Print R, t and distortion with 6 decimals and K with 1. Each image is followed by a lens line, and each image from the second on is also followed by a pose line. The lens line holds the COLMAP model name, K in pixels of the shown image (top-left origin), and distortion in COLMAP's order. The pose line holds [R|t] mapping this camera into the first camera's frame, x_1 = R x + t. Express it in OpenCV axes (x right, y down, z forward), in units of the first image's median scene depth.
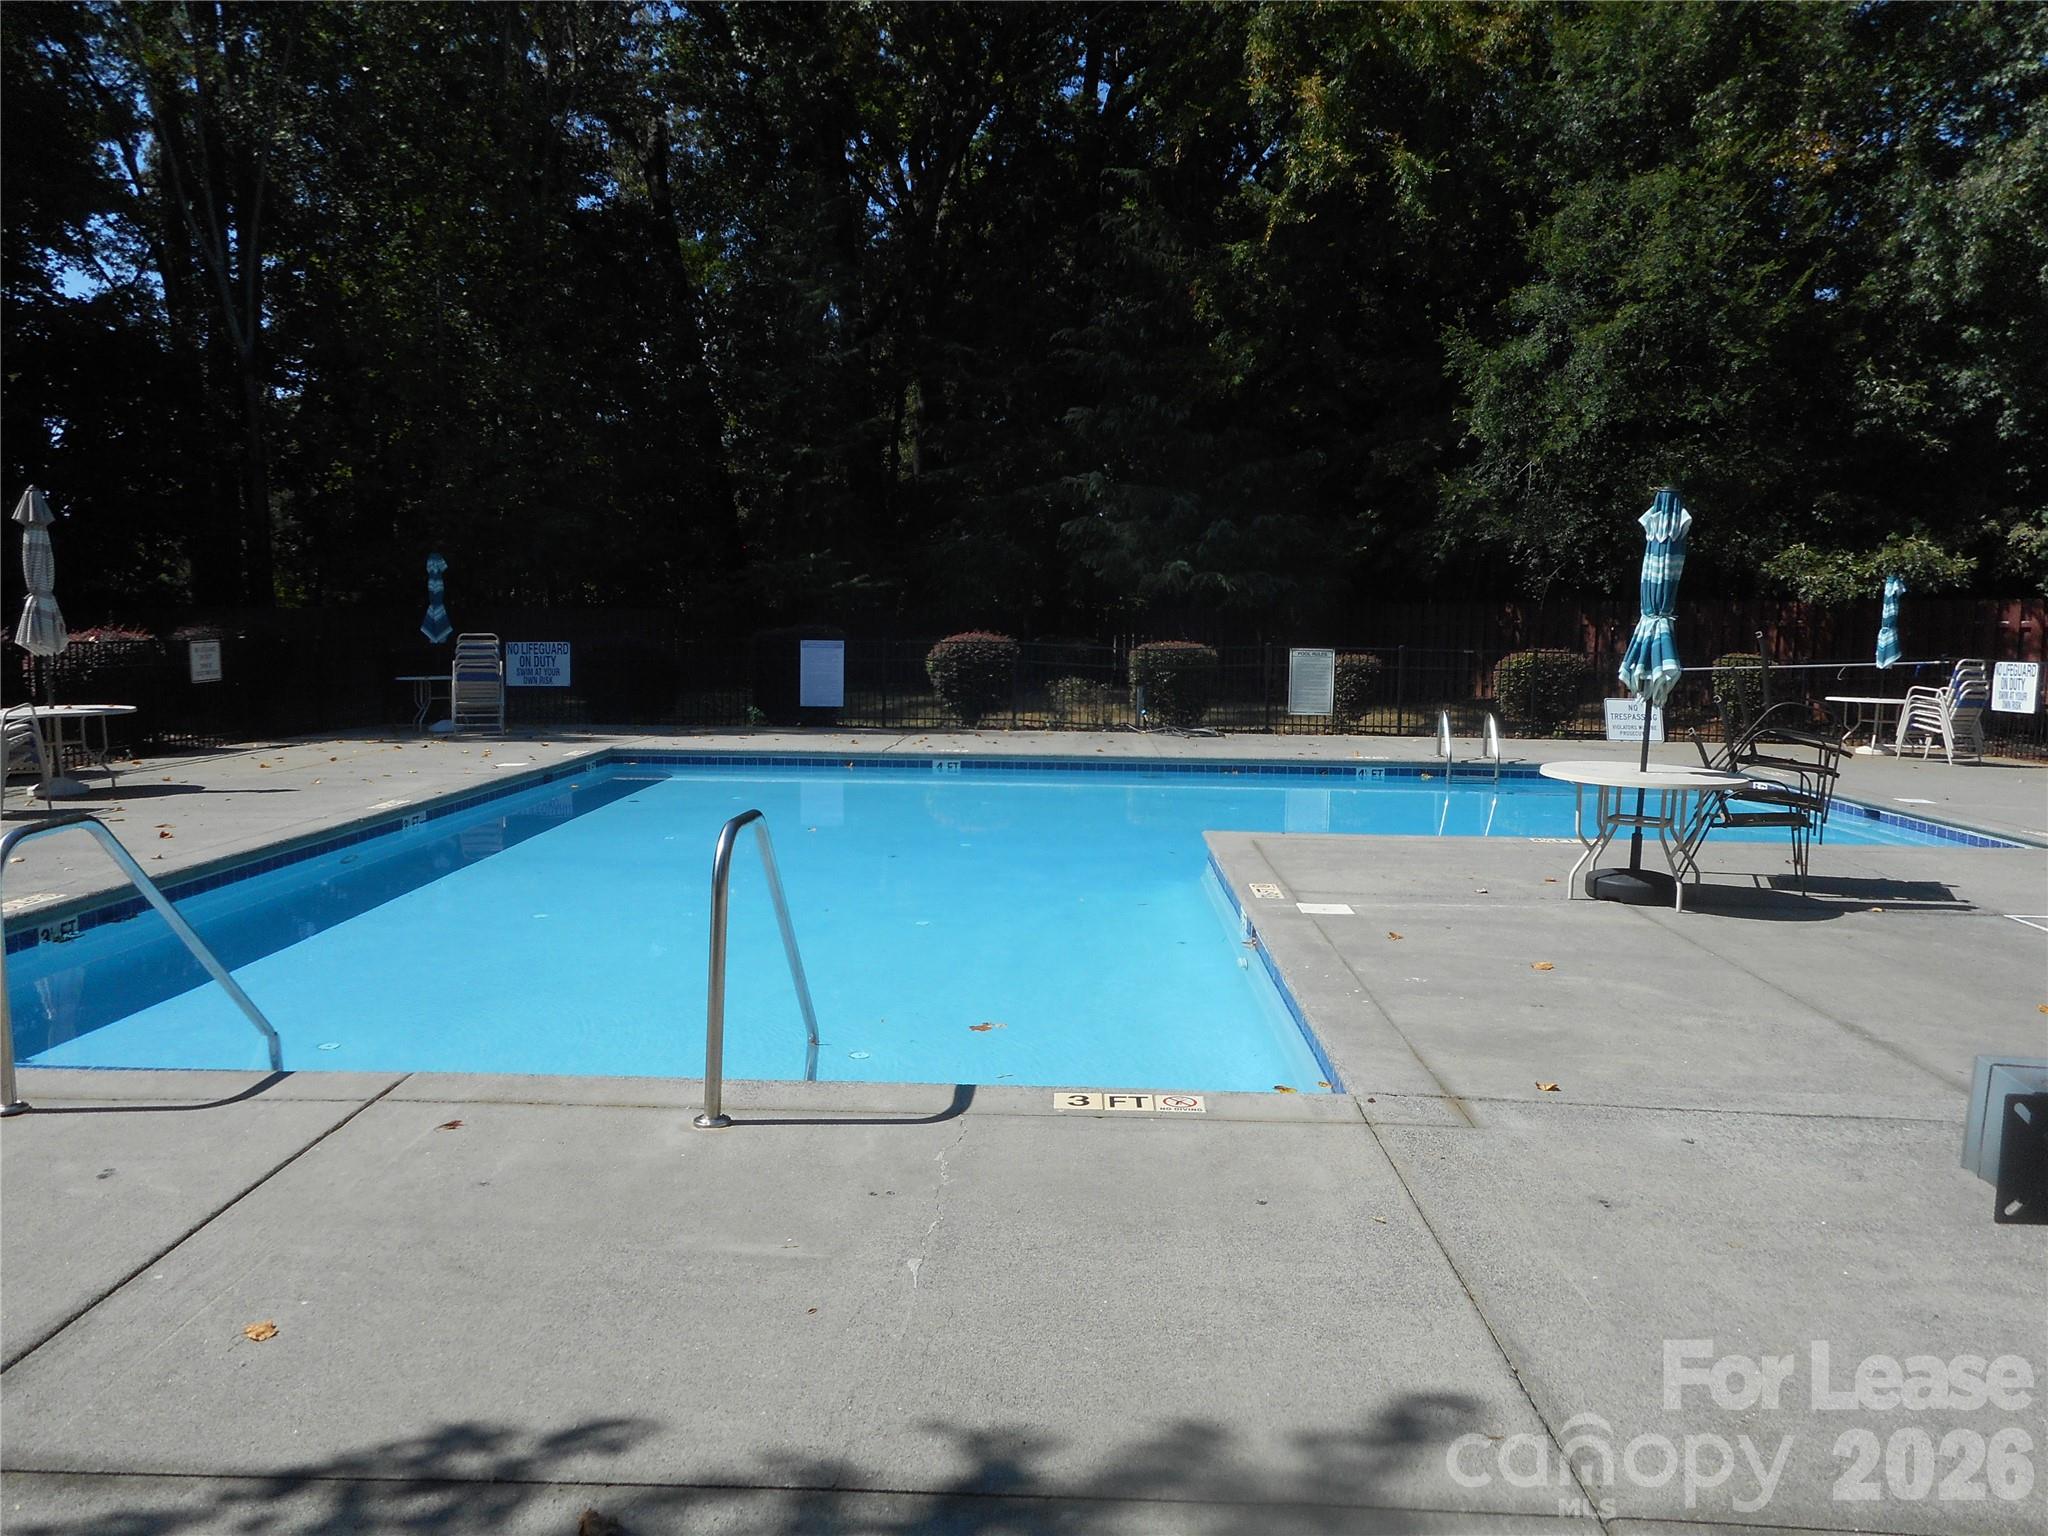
lens RADIAL K [[1552.7, 0, 1032.1], [0, 1552.7, 759.4], [0, 0, 1]] dist [0.009398, 0.011688]
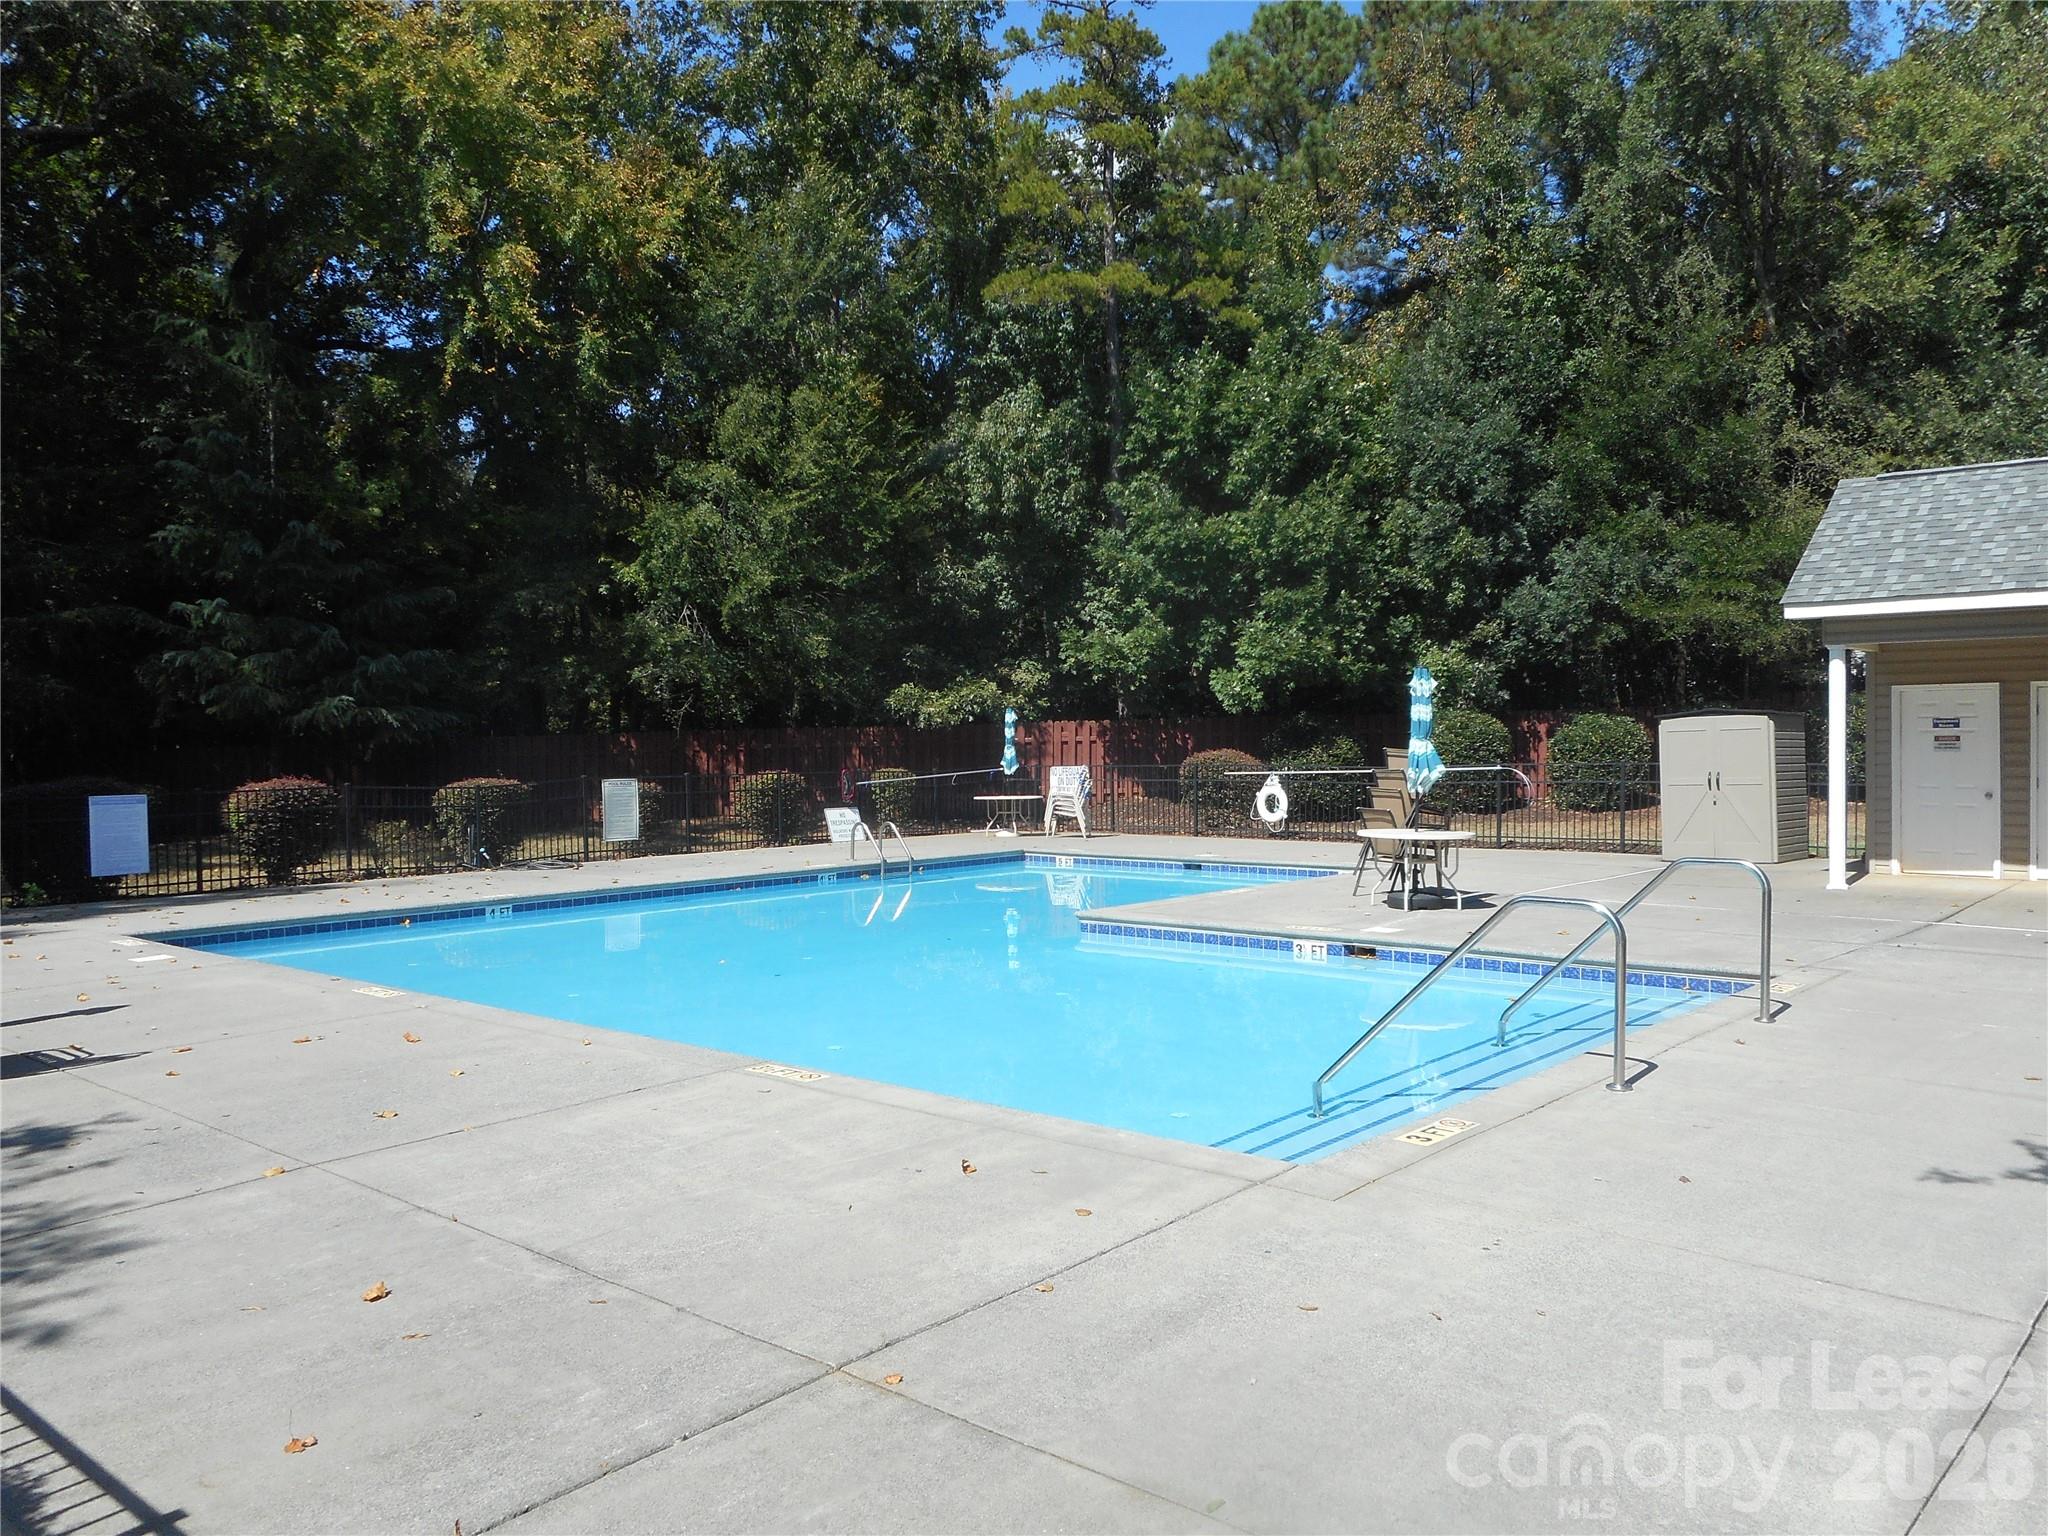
lens RADIAL K [[1552.7, 0, 1045.6], [0, 1552.7, 769.0], [0, 0, 1]] dist [0.009398, 0.011688]
pose [[0.643233, -0.040075, 0.764621, -0.453278], [0.095451, 0.995036, -0.028146, -0.019371], [-0.759698, 0.091088, 0.643865, 0.077927]]
